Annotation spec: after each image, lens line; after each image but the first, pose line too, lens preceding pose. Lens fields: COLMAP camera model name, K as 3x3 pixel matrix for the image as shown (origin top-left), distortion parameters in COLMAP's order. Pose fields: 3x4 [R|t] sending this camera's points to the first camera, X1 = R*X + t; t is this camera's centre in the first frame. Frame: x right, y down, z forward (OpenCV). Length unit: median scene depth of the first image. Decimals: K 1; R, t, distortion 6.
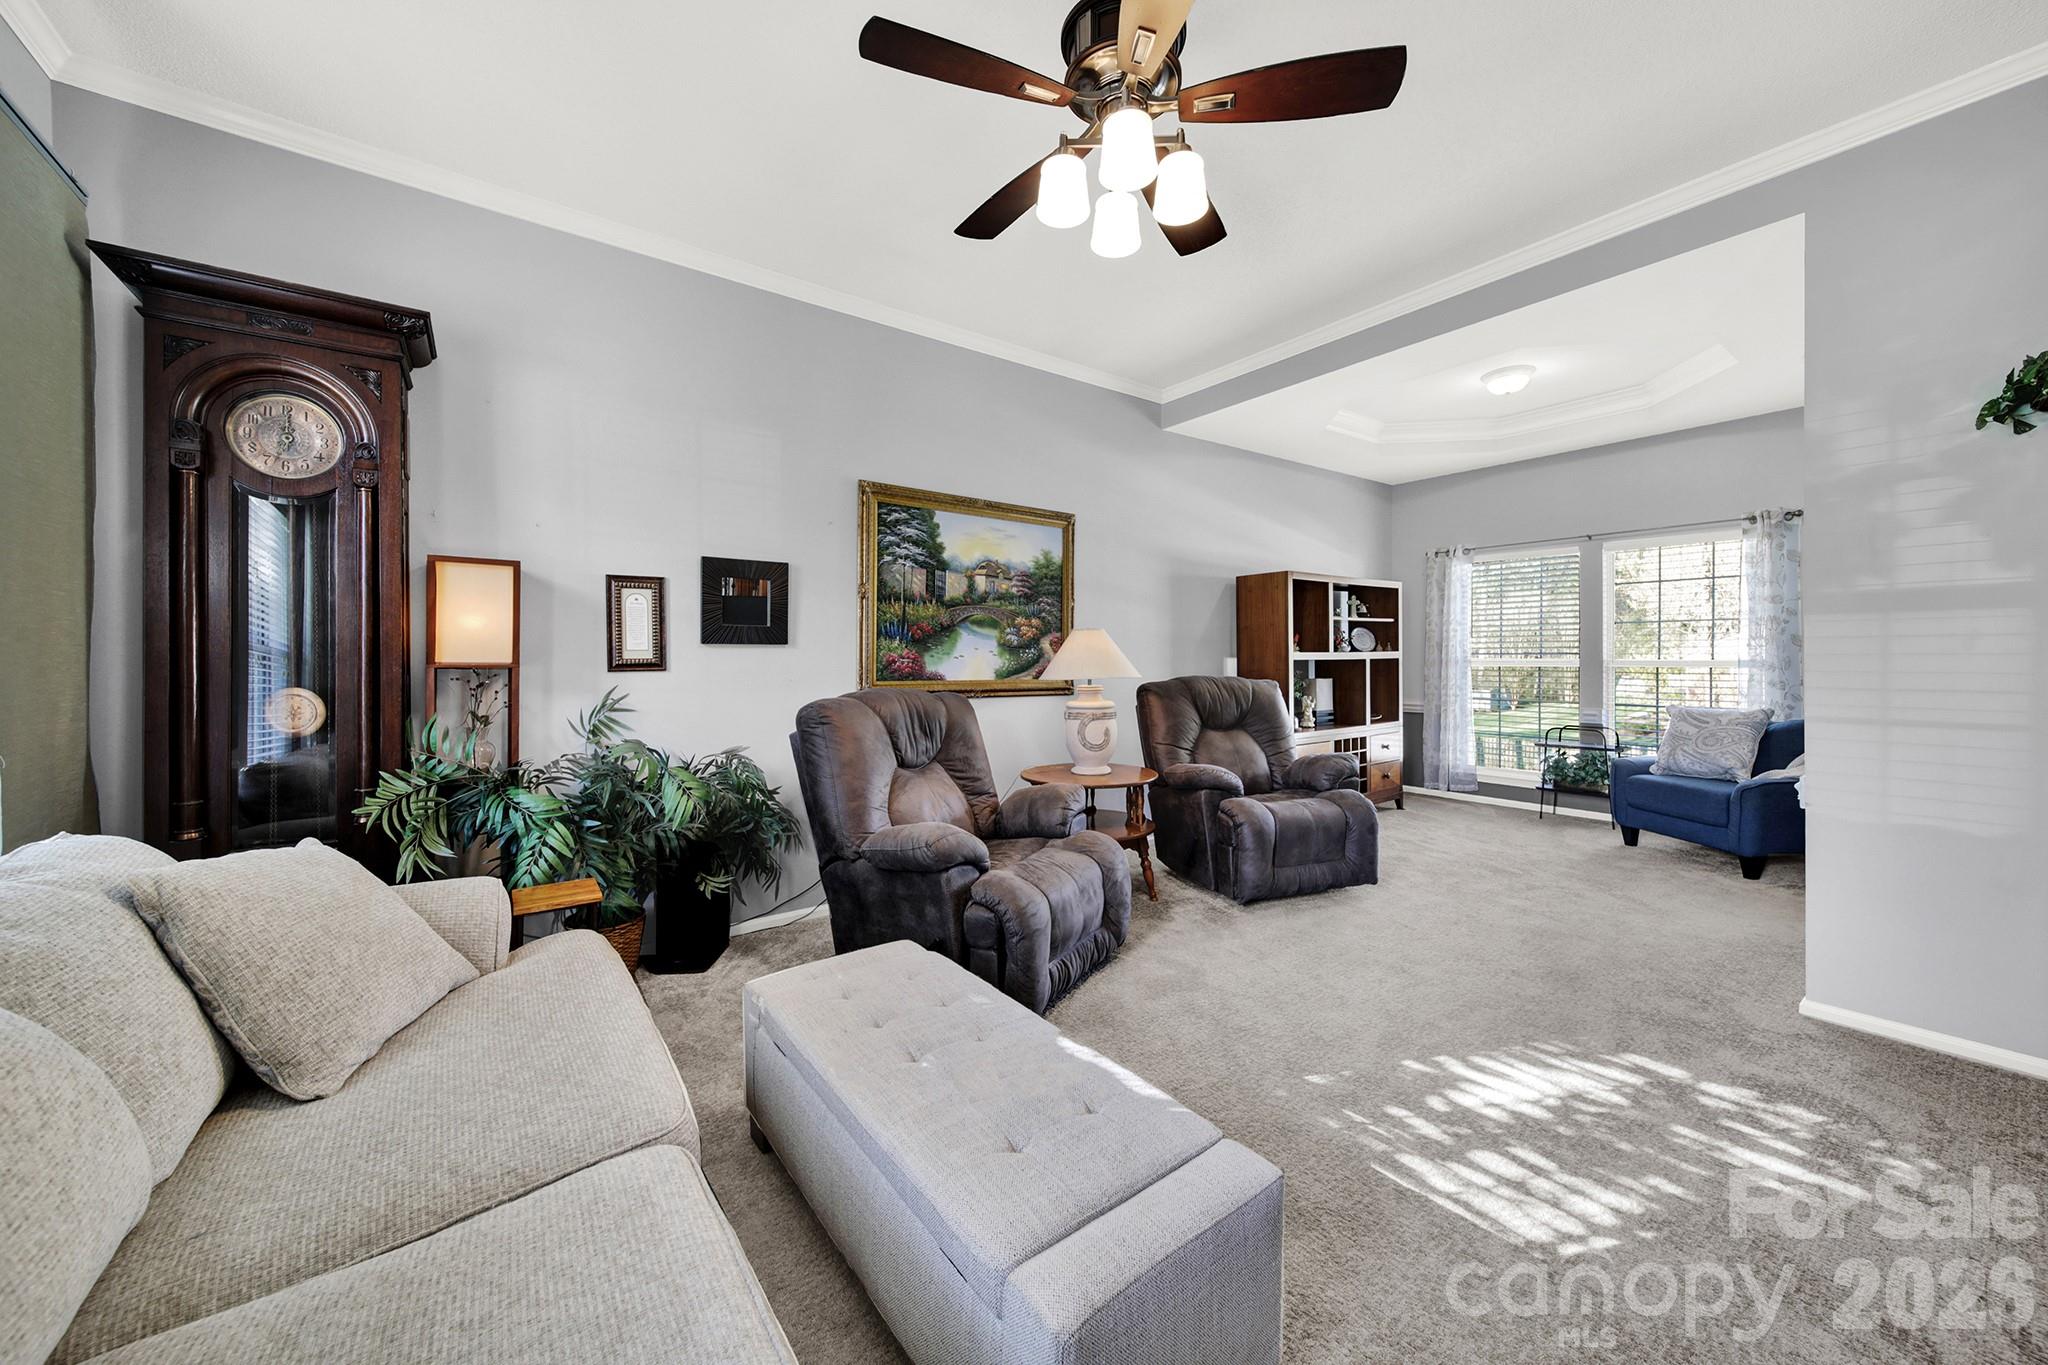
lens RADIAL K [[745.5, 0, 1024.4], [0, 745.5, 662.8], [0, 0, 1]] dist [-0.003105, 0.000433]
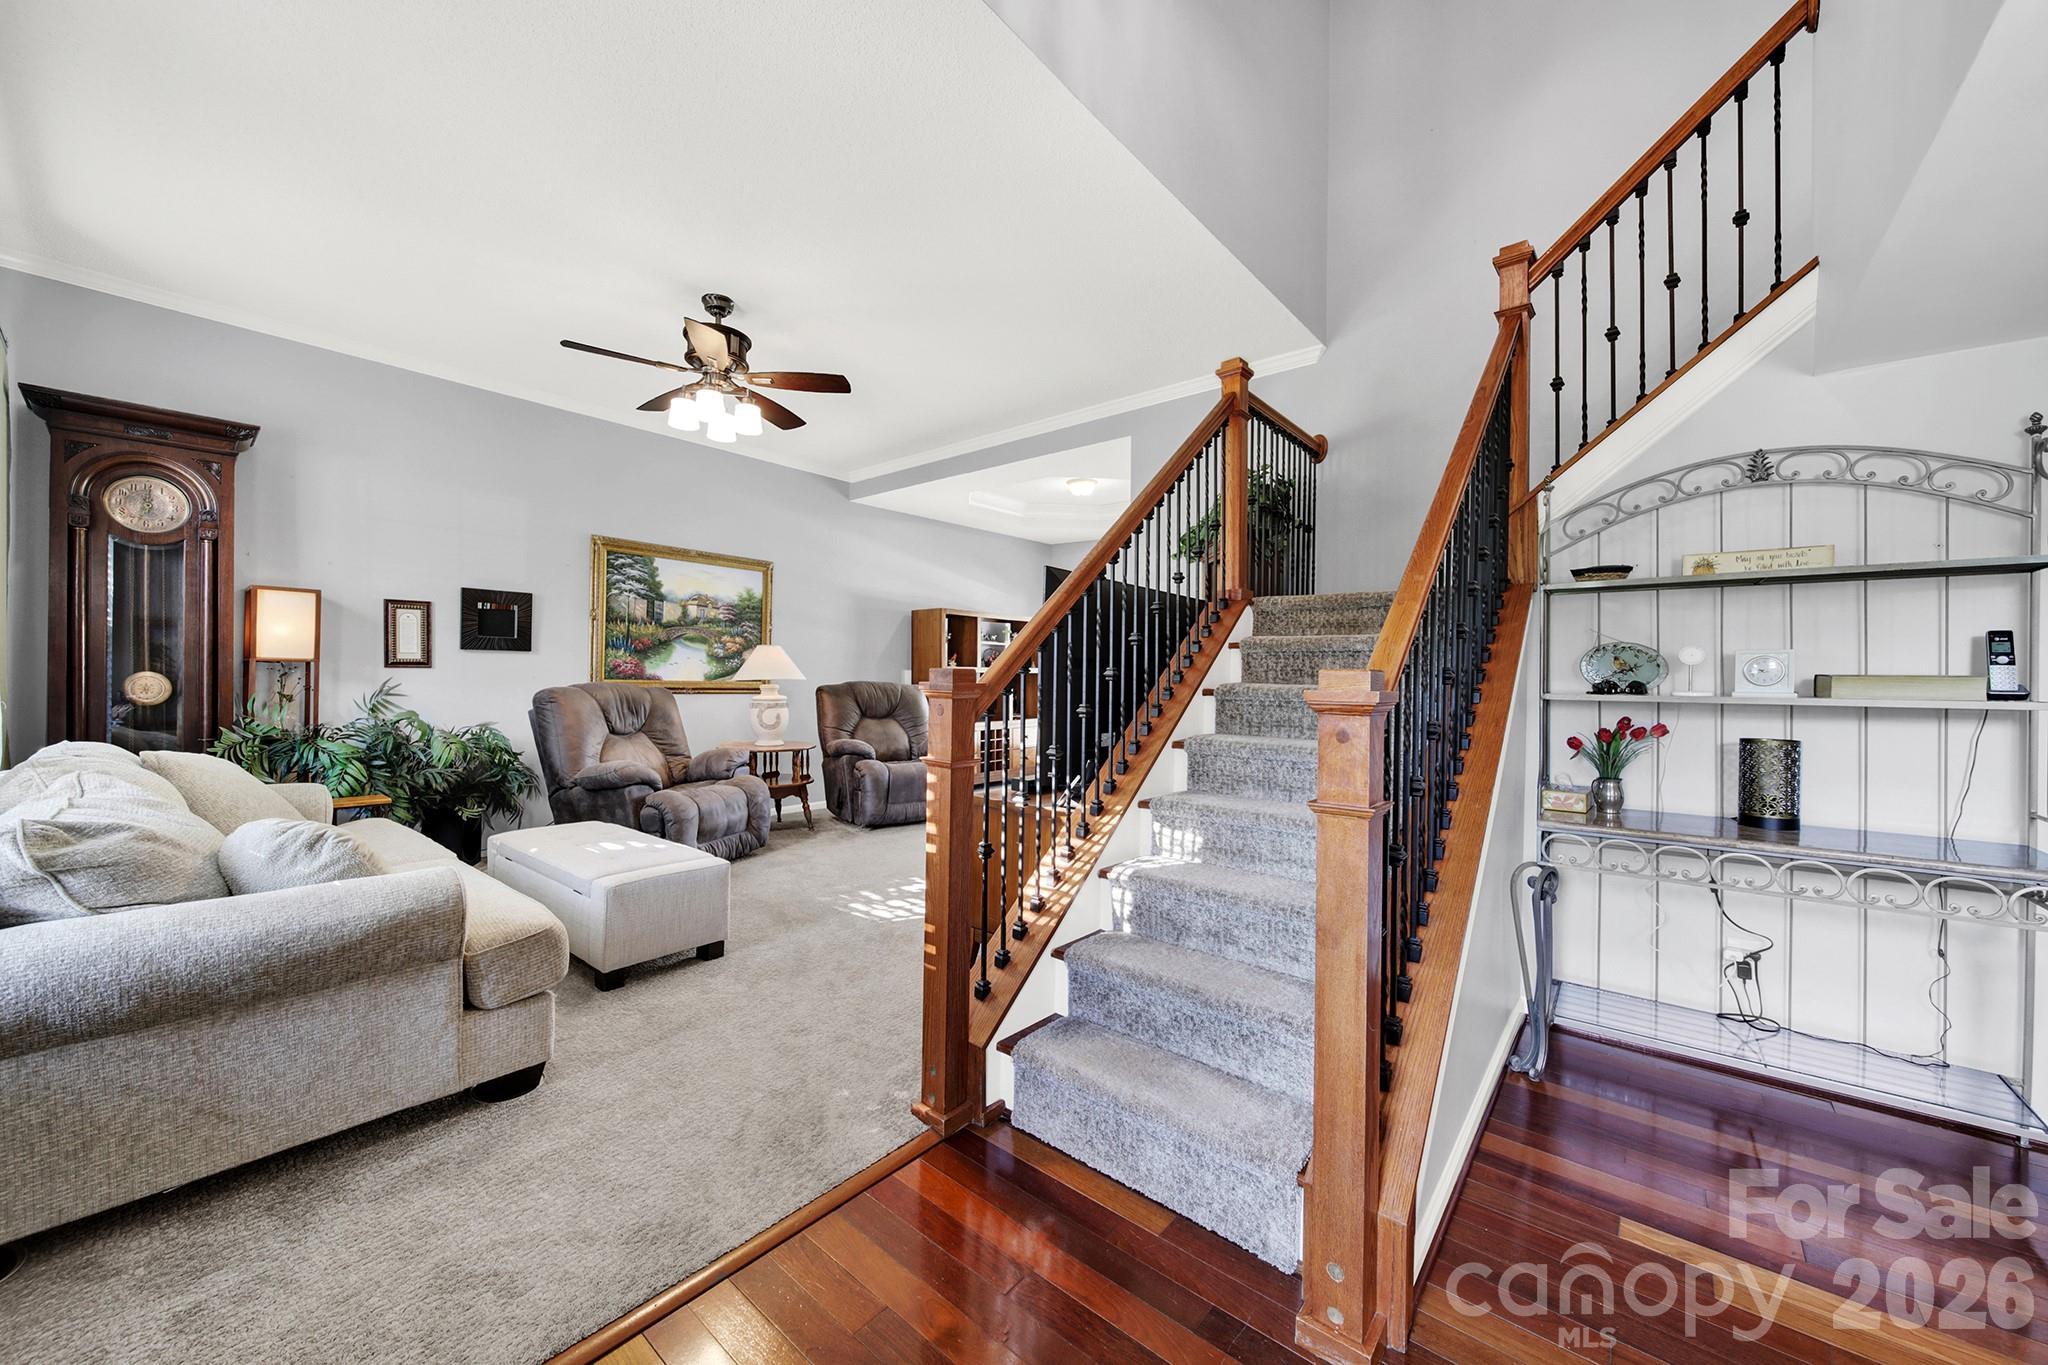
lens RADIAL K [[745.5, 0, 1024.5], [0, 745.5, 682.8], [0, 0, 1]] dist [-0.003105, 0.000433]
pose [[0.969232, 0.011828, 0.245863, 0.272171], [-0.011926, 0.999928, -0.001092, 0.028357], [-0.245859, -0.001874, 0.969304, -0.668924]]
